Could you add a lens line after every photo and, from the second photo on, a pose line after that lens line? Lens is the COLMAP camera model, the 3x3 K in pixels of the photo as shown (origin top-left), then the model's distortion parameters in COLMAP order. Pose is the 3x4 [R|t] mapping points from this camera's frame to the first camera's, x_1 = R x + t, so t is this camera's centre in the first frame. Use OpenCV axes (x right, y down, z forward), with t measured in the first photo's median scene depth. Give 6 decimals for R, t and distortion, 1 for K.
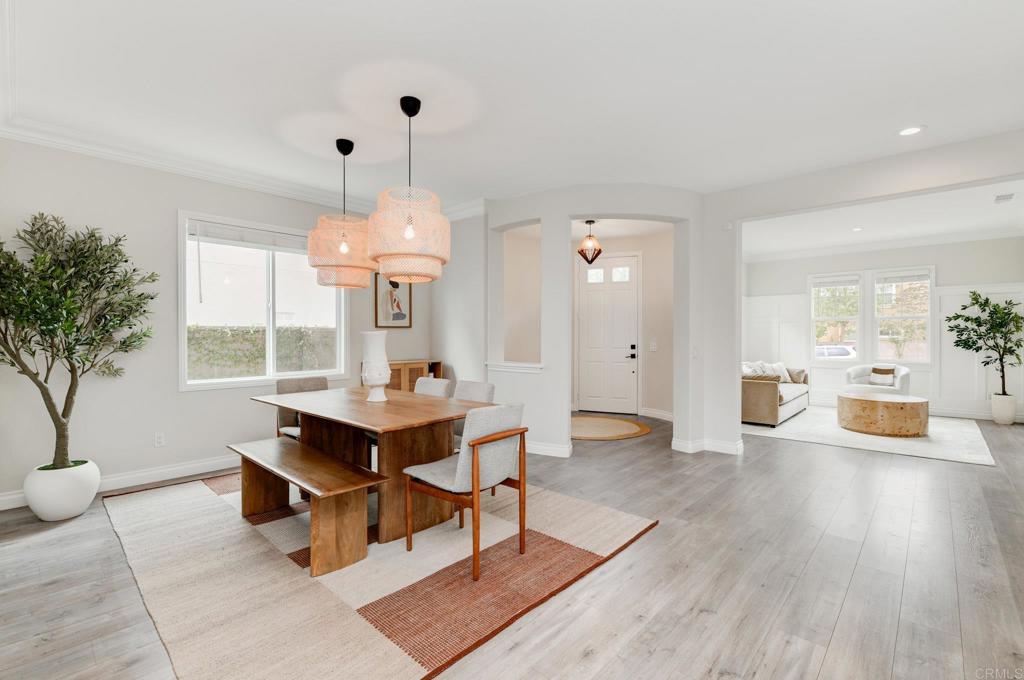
lens RADIAL K [[455.0, 0, 512.0], [0, 455.0, 340.0], [0, 0, 1]] dist [0.001617, -0.009069]
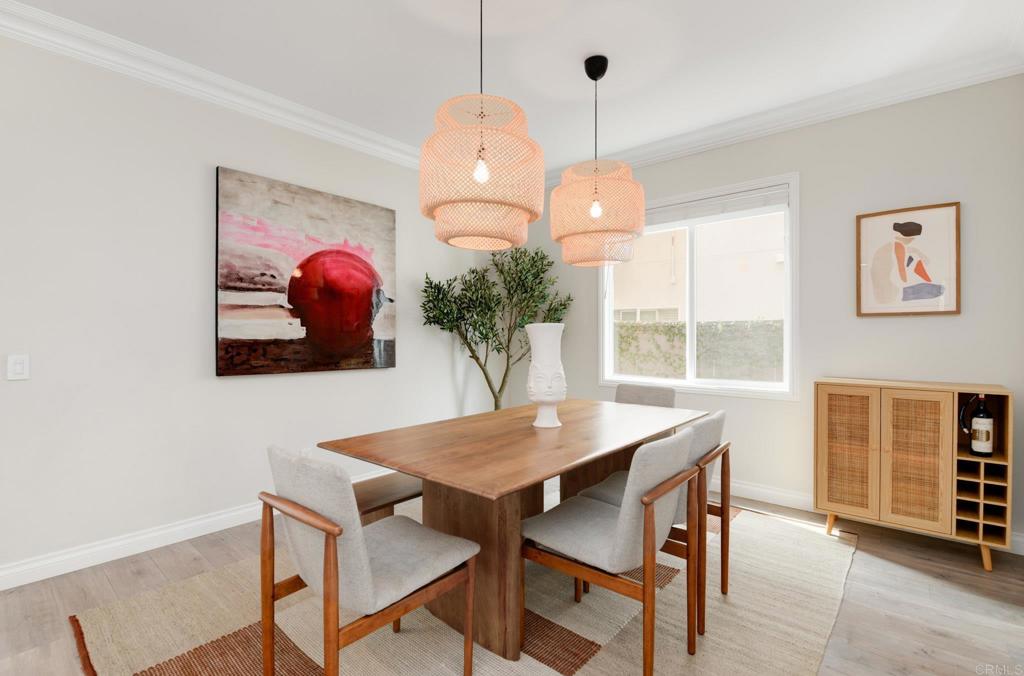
lens RADIAL K [[455.0, 0, 512.0], [0, 455.0, 338.0], [0, 0, 1]] dist [0.001617, -0.009069]
pose [[0.022965, 0.008534, -0.999700, 0.237071], [-0.008408, 0.999930, 0.008343, -0.002522], [0.999701, 0.008214, 0.023035, 0.570091]]
